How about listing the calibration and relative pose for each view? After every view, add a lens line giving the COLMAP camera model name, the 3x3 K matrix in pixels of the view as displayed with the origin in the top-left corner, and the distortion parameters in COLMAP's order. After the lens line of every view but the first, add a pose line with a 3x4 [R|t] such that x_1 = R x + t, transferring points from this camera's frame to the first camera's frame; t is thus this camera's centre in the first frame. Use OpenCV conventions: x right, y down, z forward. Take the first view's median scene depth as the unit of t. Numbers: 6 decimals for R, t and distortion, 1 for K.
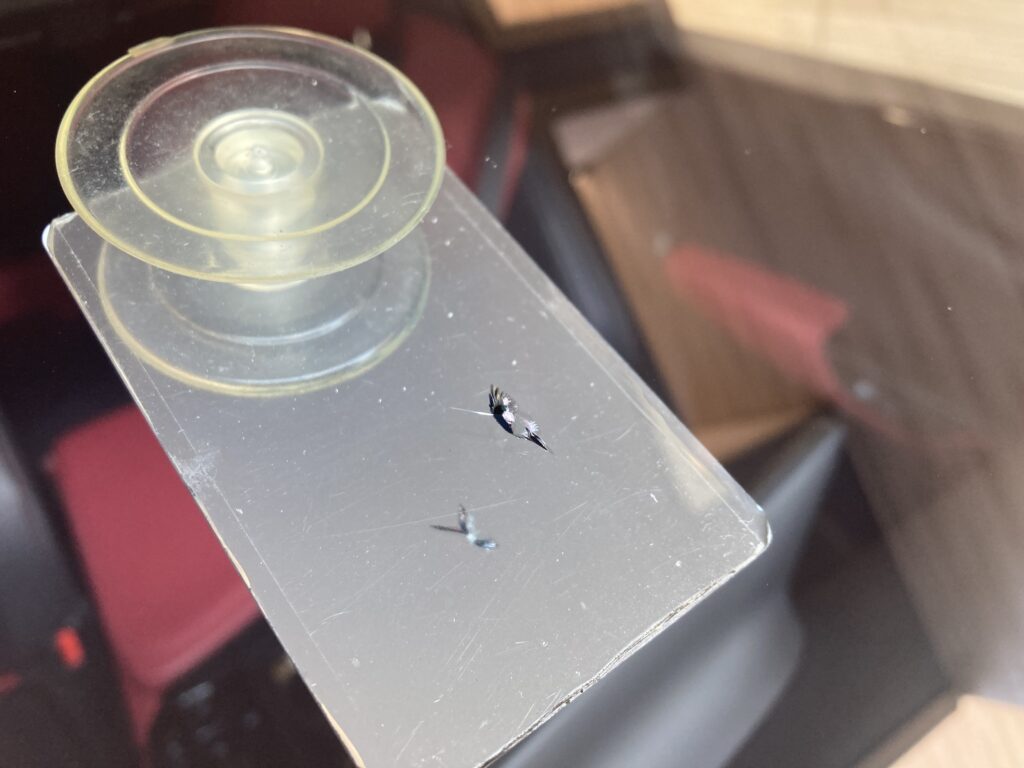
lens RADIAL K [[836.2, 0, 512.7], [0, 836.2, 385.8], [0, 0, 1]] dist [-0.096568, 0.015180]
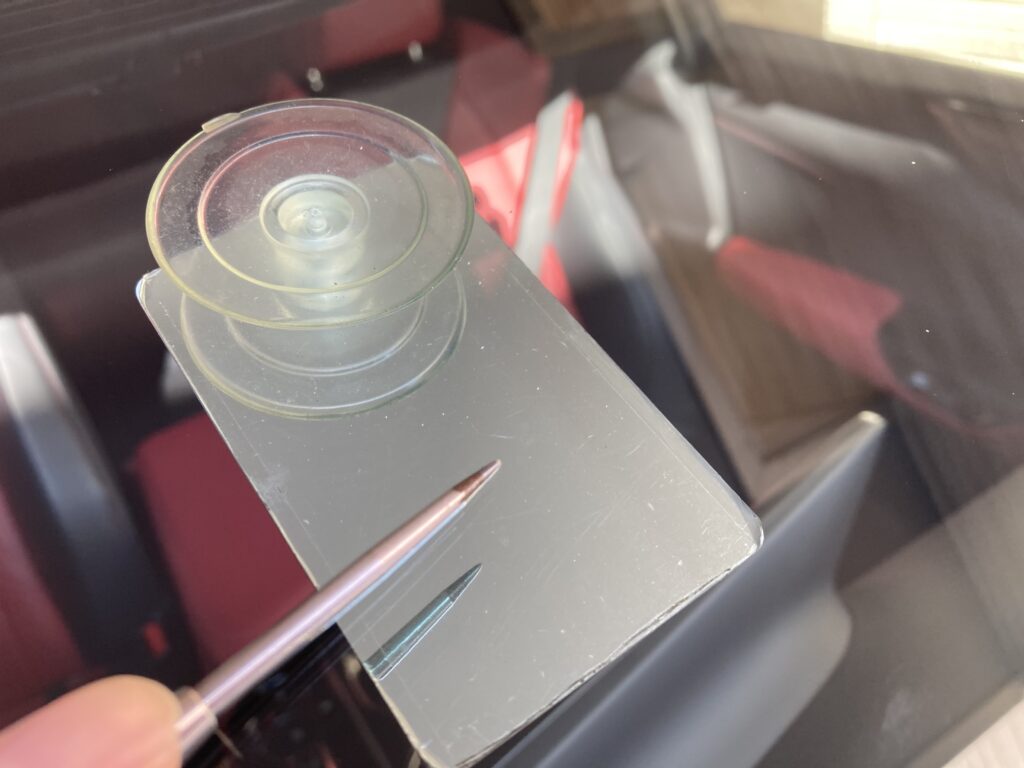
lens RADIAL K [[836.2, 0, 512.3], [0, 836.2, 382.7], [0, 0, 1]] dist [-0.096568, 0.015180]
pose [[0.997307, -0.020831, -0.070325, 0.049325], [0.021104, 0.999772, 0.003130, -0.042166], [0.070244, -0.004606, 0.997519, -0.156537]]
